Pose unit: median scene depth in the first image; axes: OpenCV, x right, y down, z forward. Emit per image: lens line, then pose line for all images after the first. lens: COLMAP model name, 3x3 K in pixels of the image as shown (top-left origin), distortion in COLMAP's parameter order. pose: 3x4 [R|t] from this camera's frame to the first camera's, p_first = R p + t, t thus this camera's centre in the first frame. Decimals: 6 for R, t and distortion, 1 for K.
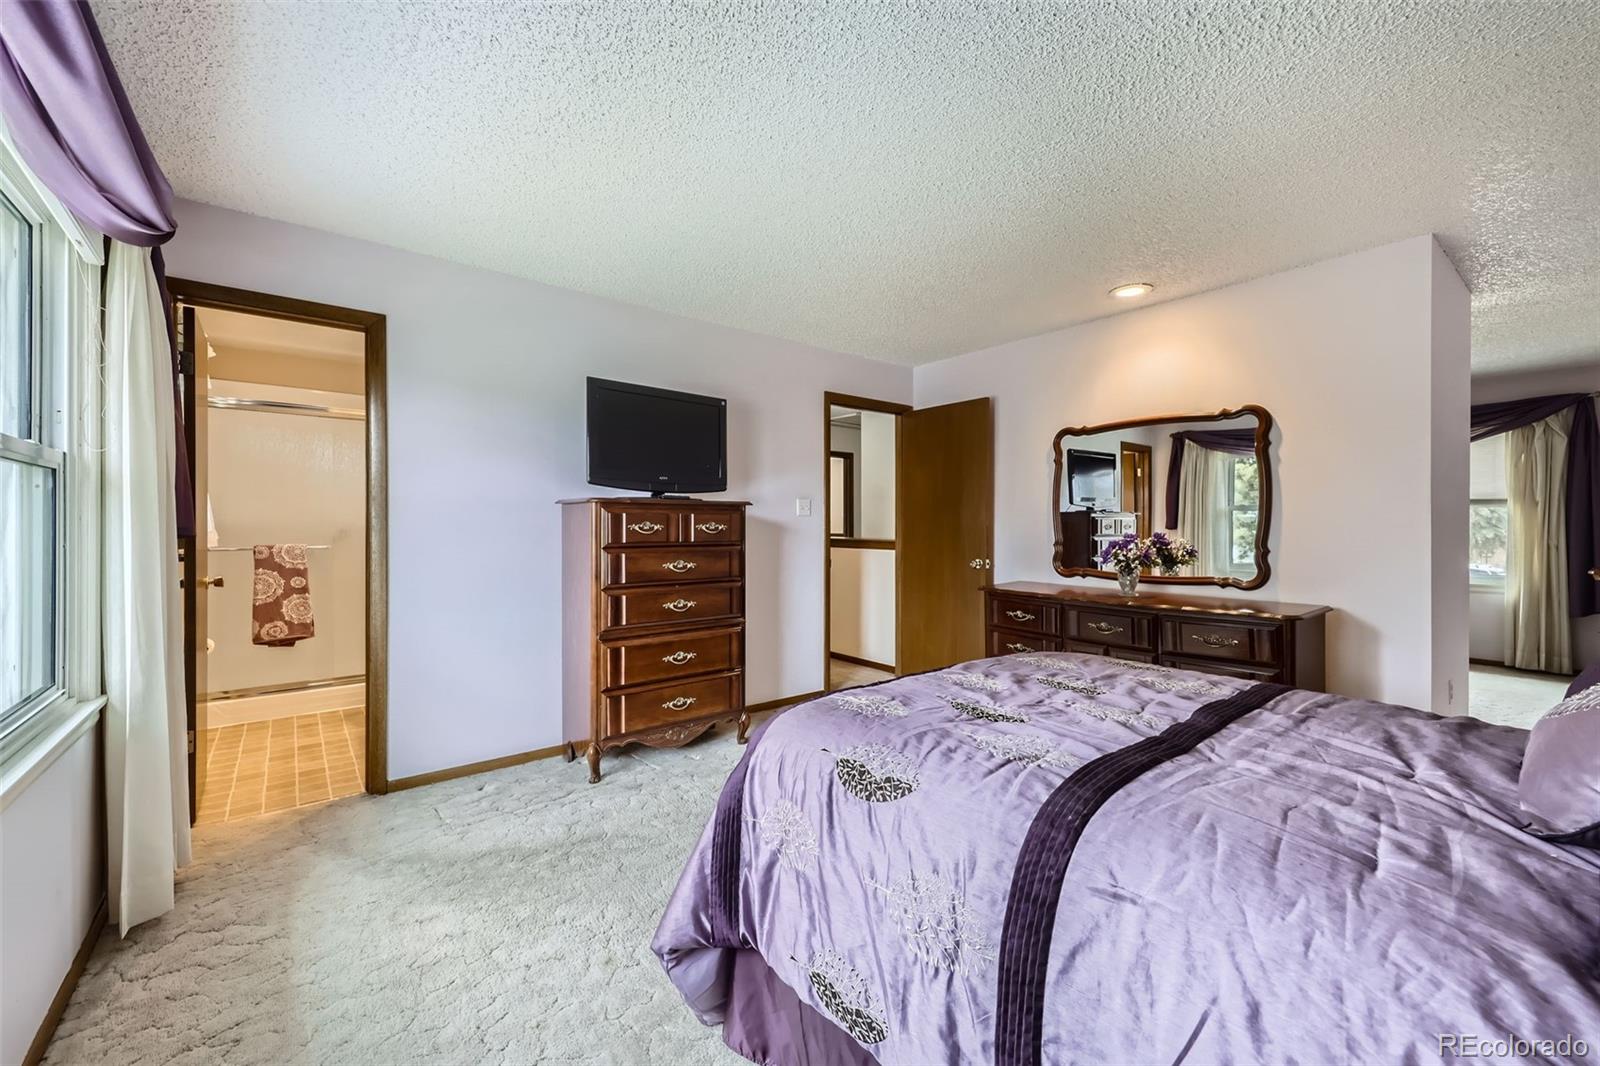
lens RADIAL K [[637.0, 0, 805.7], [0, 637.0, 526.5], [0, 0, 1]] dist [0.000012, 0.000178]
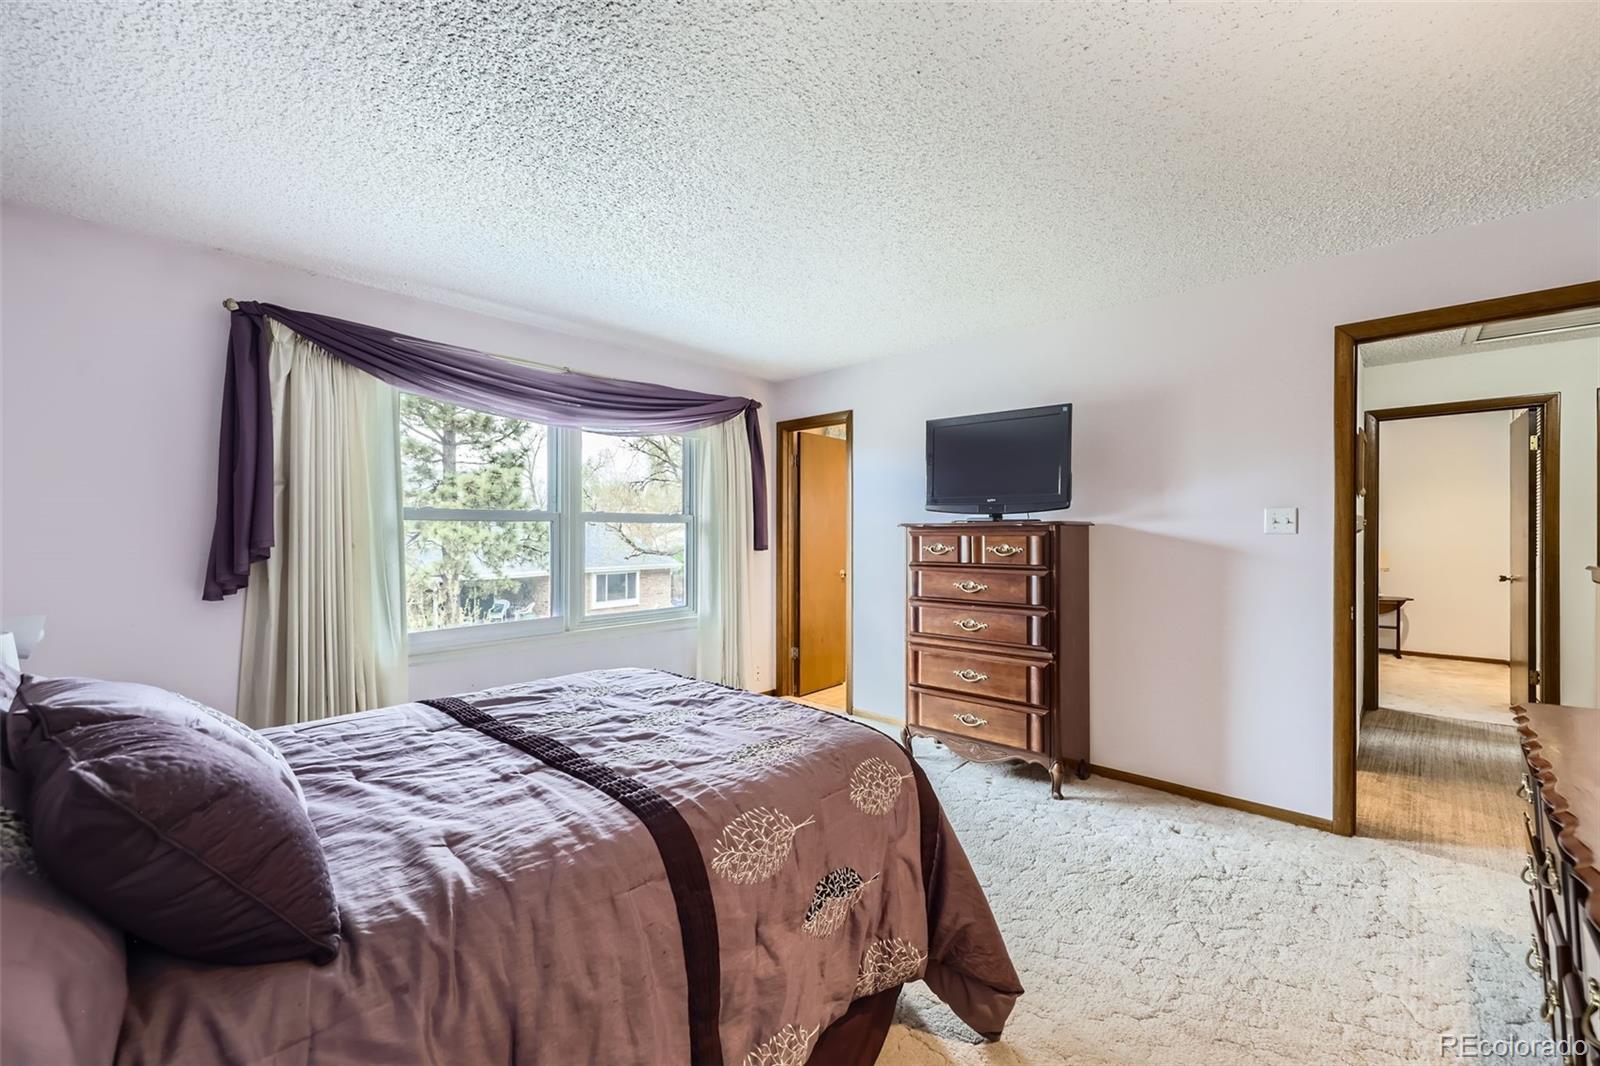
lens RADIAL K [[637.0, 0, 800.6], [0, 637.0, 541.2], [0, 0, 1]] dist [0.000012, 0.000178]
pose [[0.156811, 0.002860, -0.987624, 0.775013], [-0.003955, 0.999990, 0.002268, -0.012023], [0.987621, 0.003550, 0.156821, 0.567317]]
